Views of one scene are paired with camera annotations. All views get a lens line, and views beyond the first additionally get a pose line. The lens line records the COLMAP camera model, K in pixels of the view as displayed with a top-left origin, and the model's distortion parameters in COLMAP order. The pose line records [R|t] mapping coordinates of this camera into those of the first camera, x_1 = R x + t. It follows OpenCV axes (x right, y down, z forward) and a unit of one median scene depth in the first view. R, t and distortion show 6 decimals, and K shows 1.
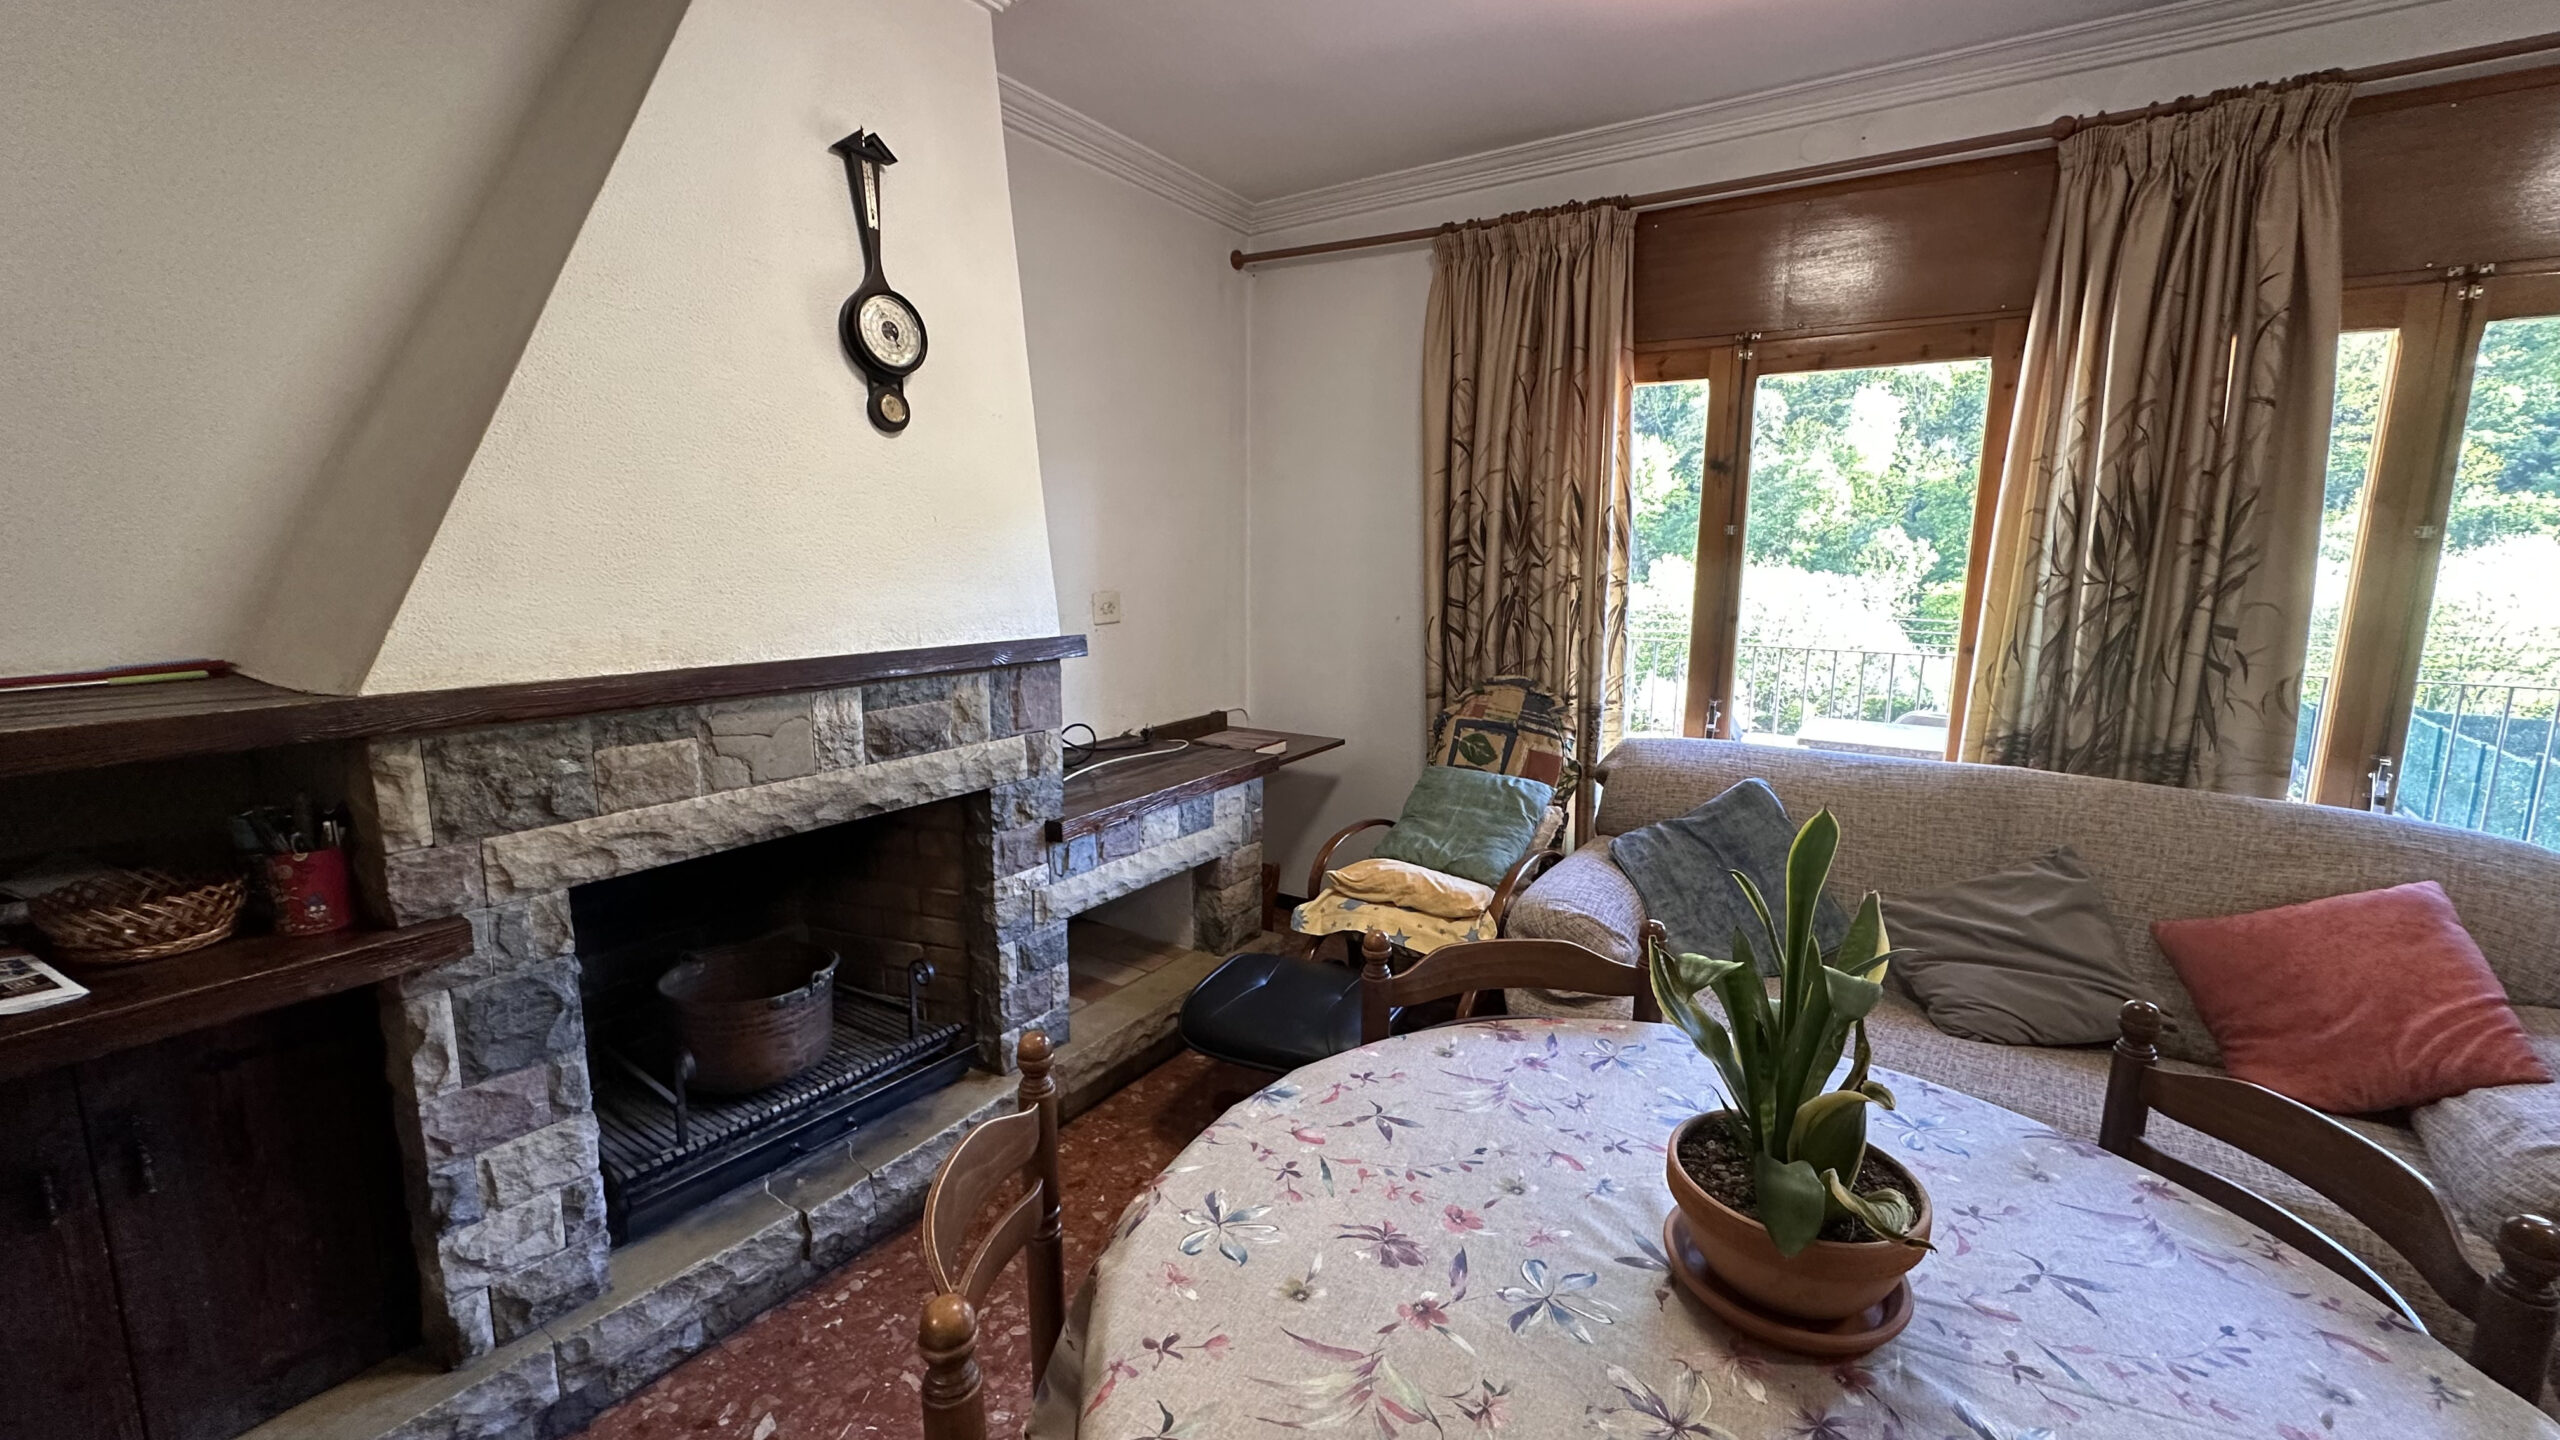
lens RADIAL K [[1022.5, 0, 1288.5], [0, 1022.5, 716.3], [0, 0, 1]] dist [-0.000321, 0.000189]
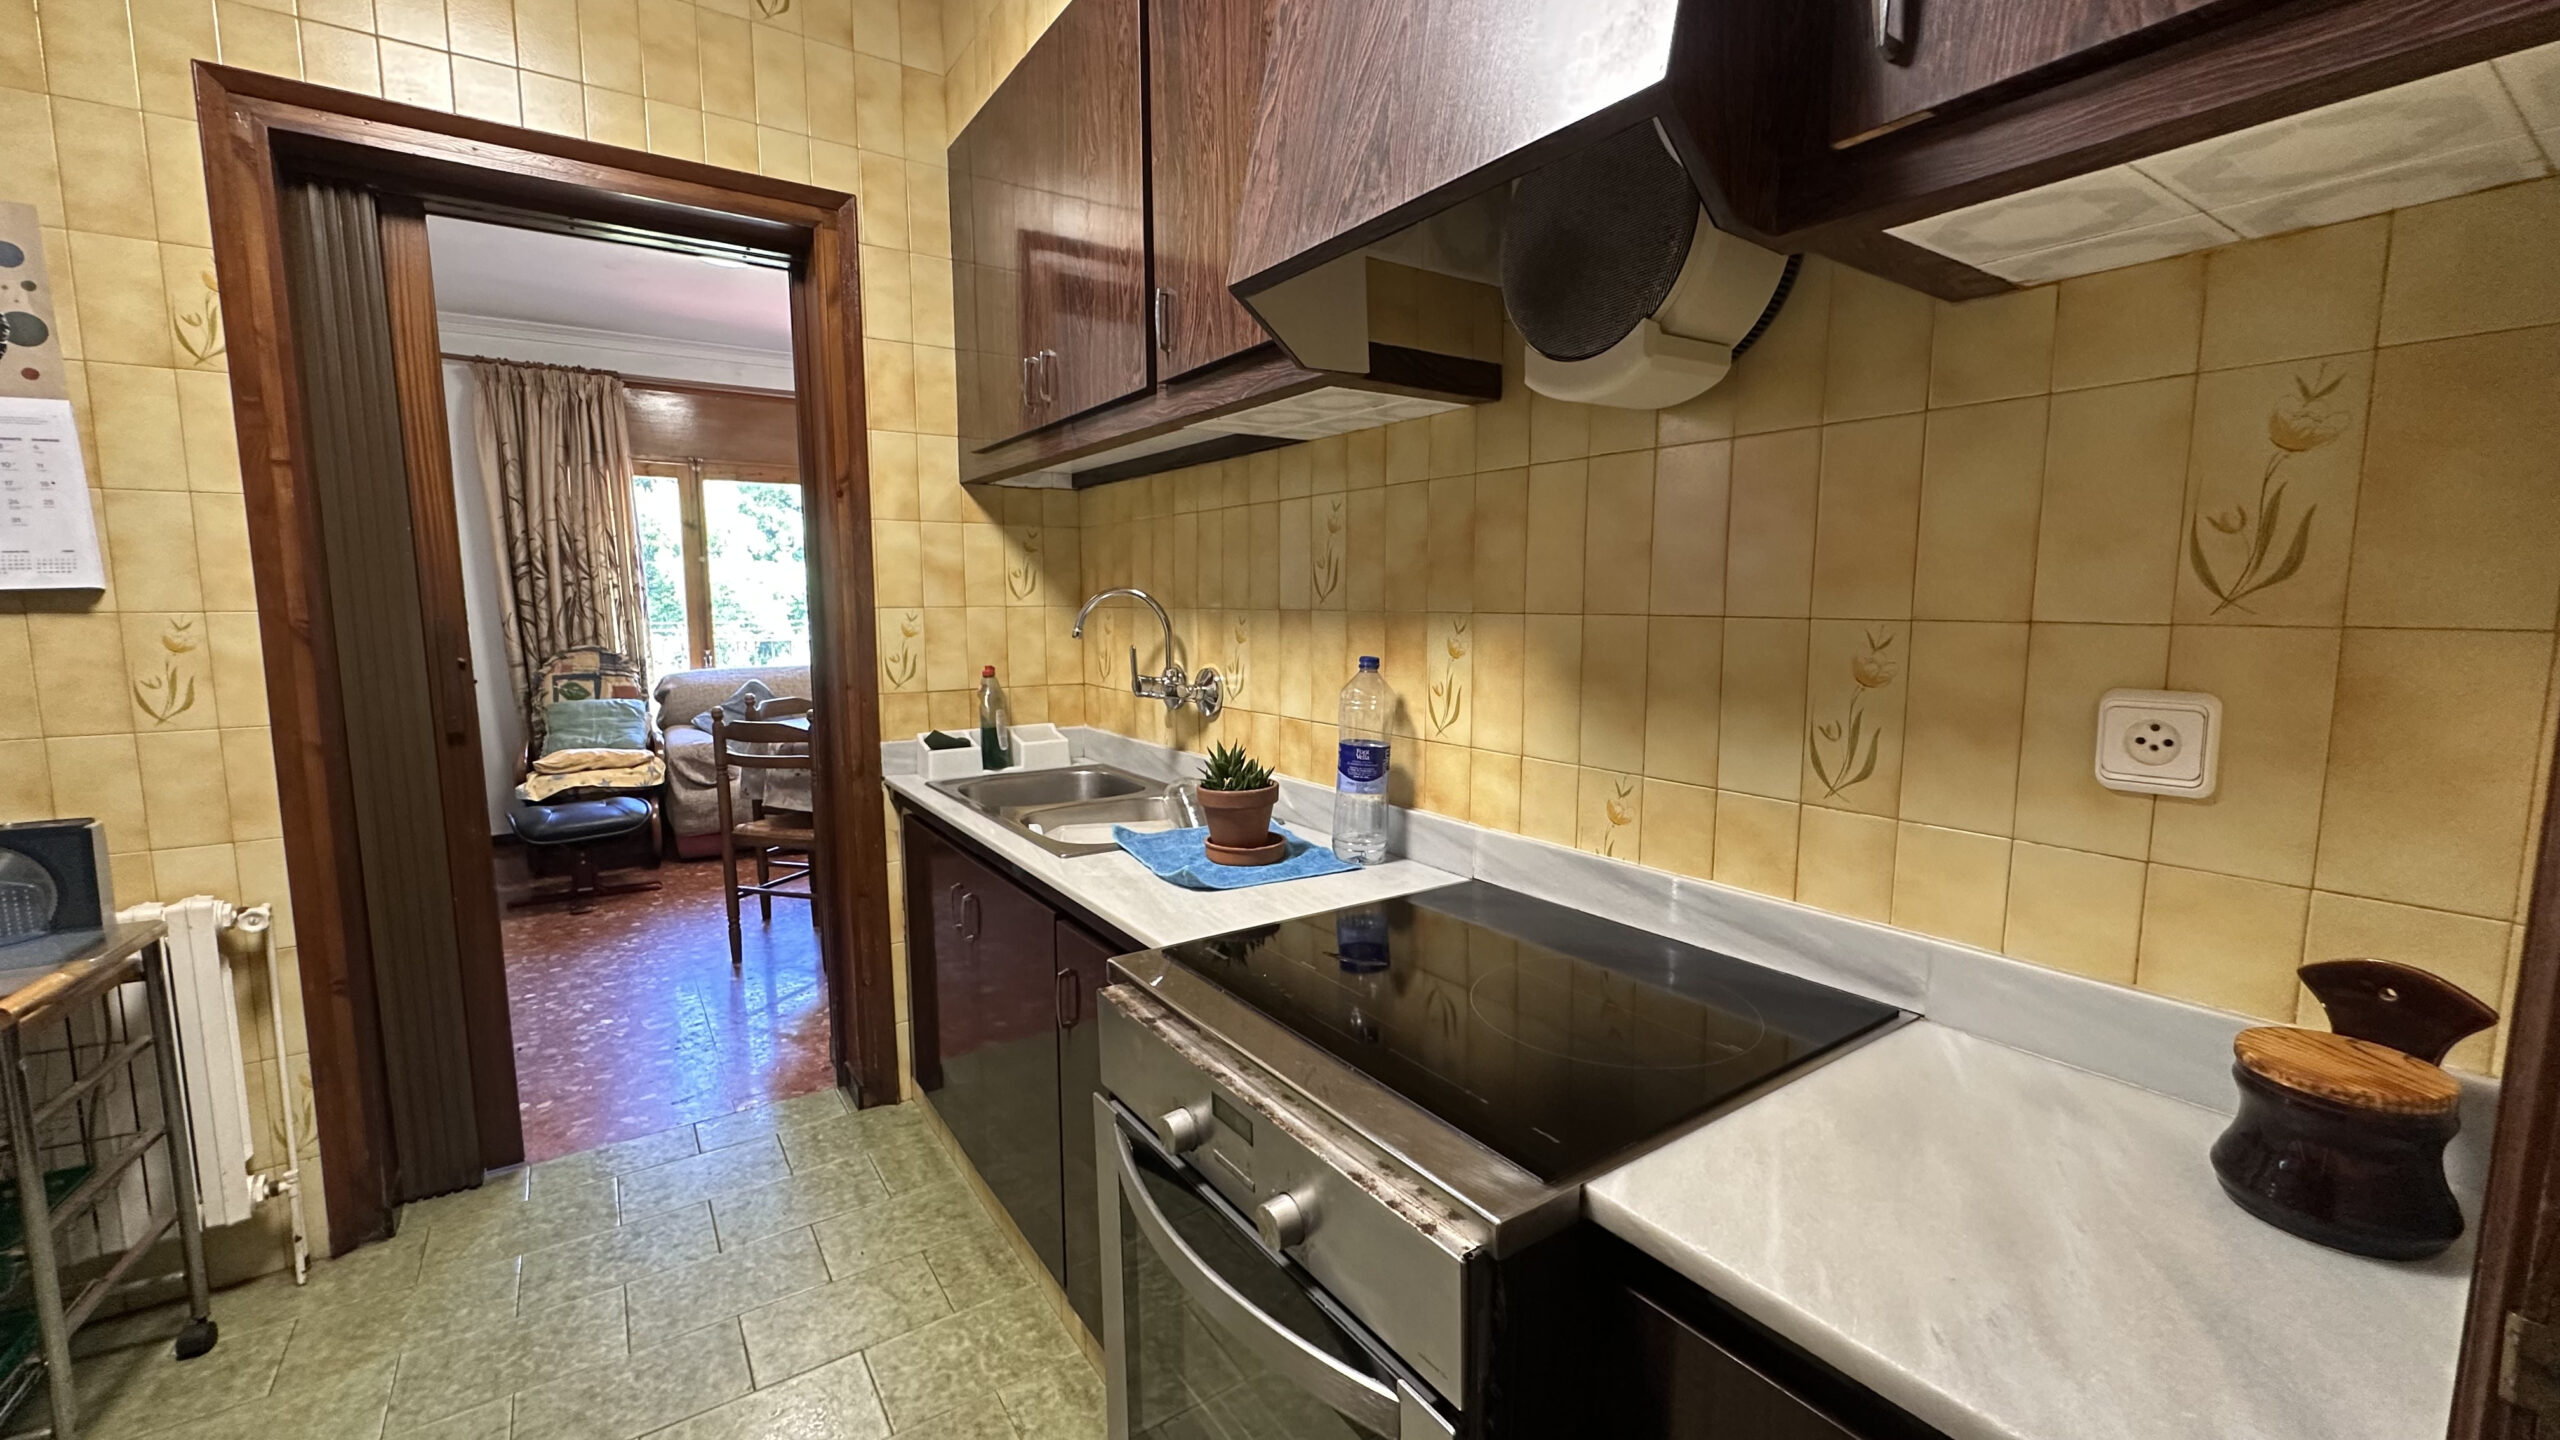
lens RADIAL K [[1022.5, 0, 1280.6], [0, 1022.5, 717.6], [0, 0, 1]] dist [-0.000321, 0.000189]
pose [[0.382443, -0.122714, 0.915794, -1.029135], [0.151747, 0.986025, 0.068754, 0.154921], [-0.911433, 0.112675, 0.395720, -0.769350]]
